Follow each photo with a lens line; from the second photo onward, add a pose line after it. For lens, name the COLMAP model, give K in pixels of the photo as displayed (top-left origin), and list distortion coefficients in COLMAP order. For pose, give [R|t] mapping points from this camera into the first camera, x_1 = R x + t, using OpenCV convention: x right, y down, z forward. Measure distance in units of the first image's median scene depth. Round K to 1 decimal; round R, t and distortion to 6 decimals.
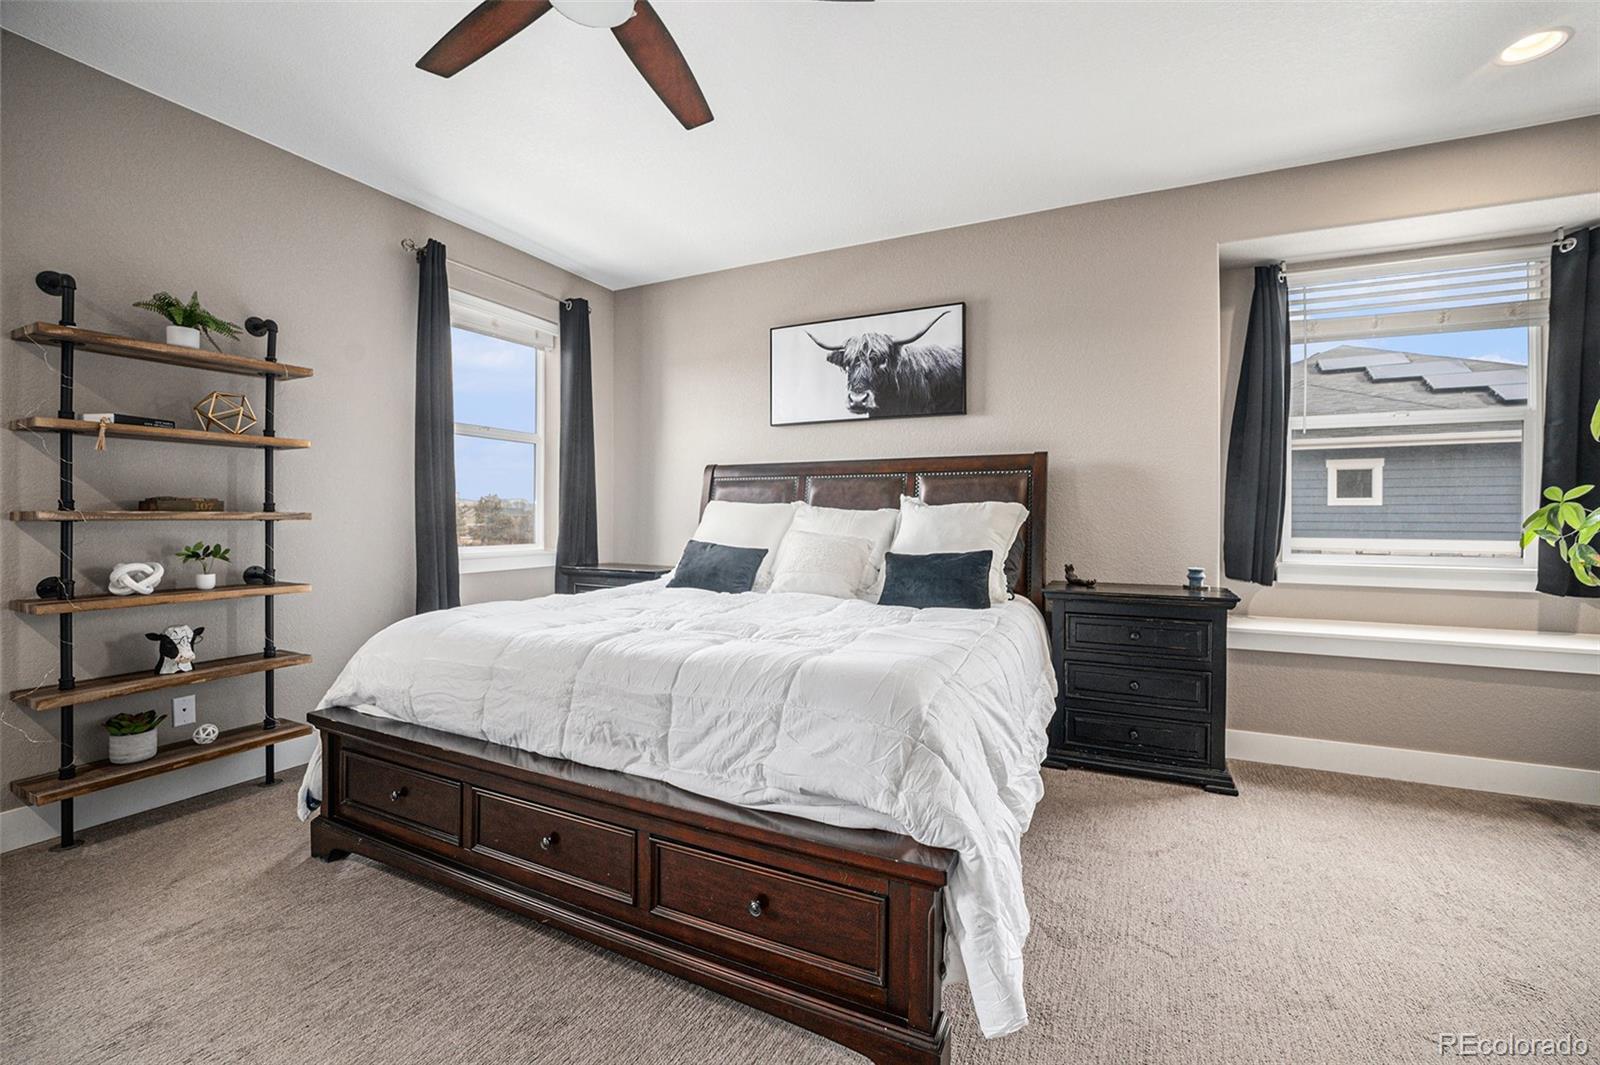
lens RADIAL K [[668.9, 0, 807.3], [0, 668.9, 522.9], [0, 0, 1]] dist [-0.014745, -0.000156]
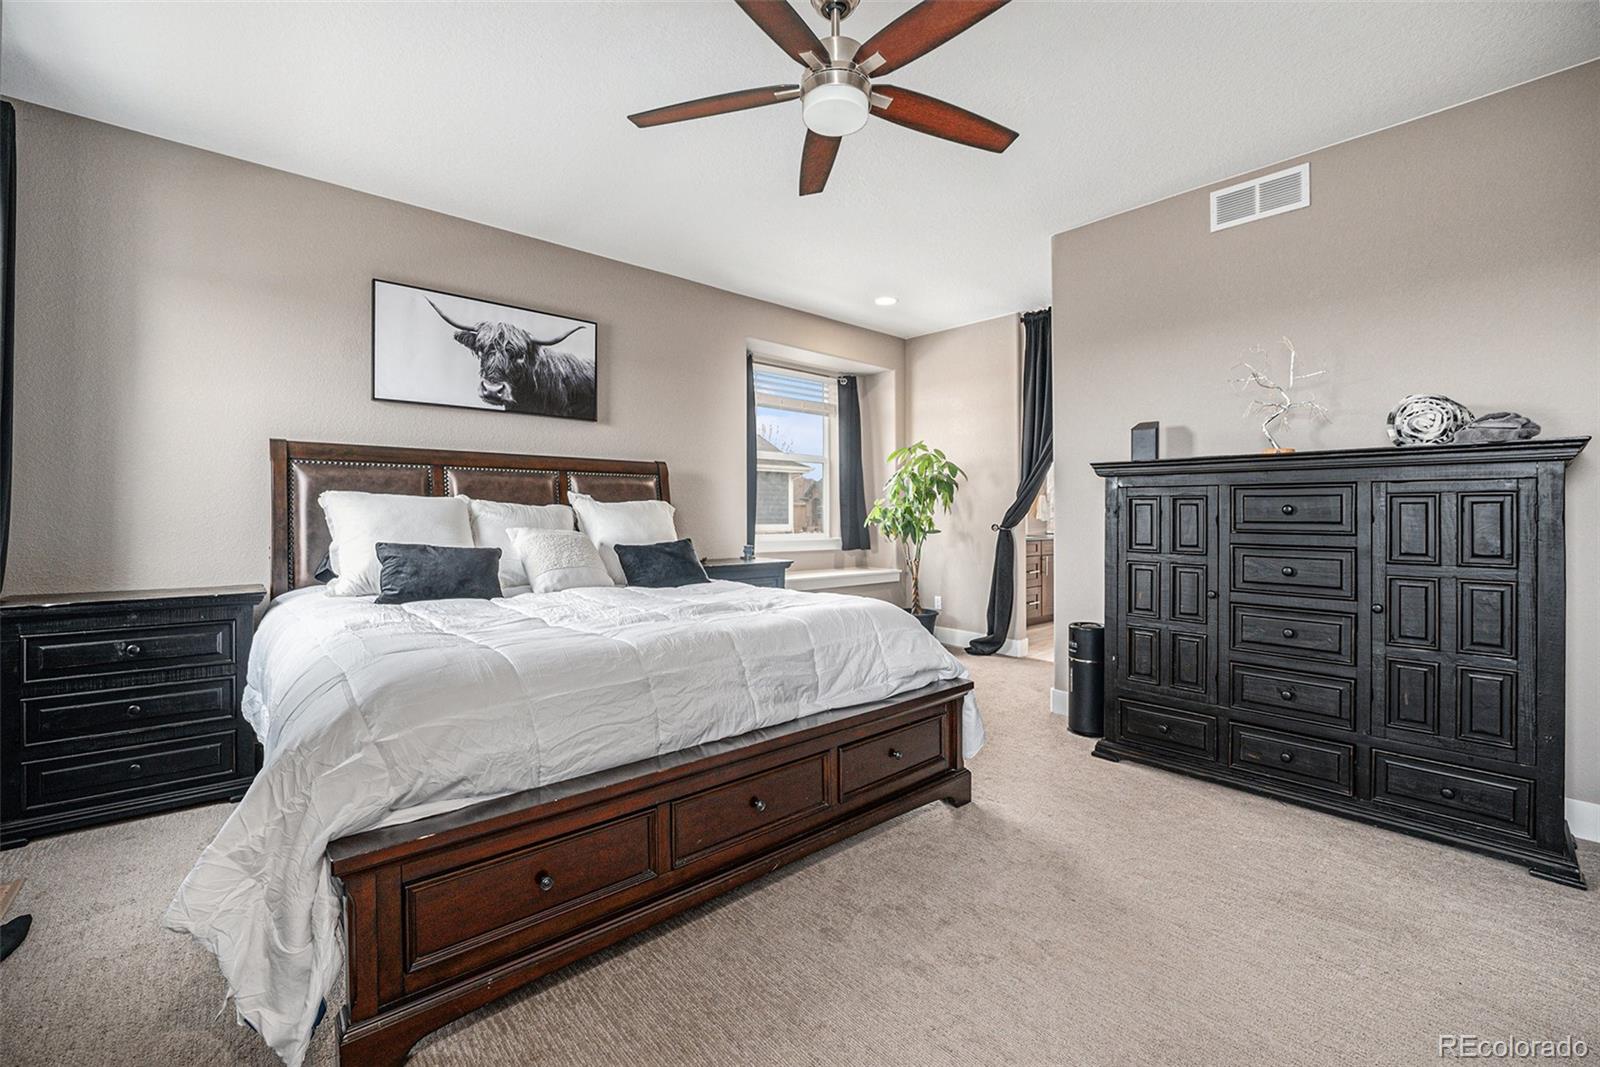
lens RADIAL K [[662.5, 0, 806.0], [0, 662.5, 524.7], [0, 0, 1]] dist [-0.025608, 0.002942]
pose [[0.374776, -0.016661, 0.926966, -0.647994], [0.010490, 0.999851, 0.013730, -0.000336], [-0.927056, 0.004578, 0.374895, 0.243881]]
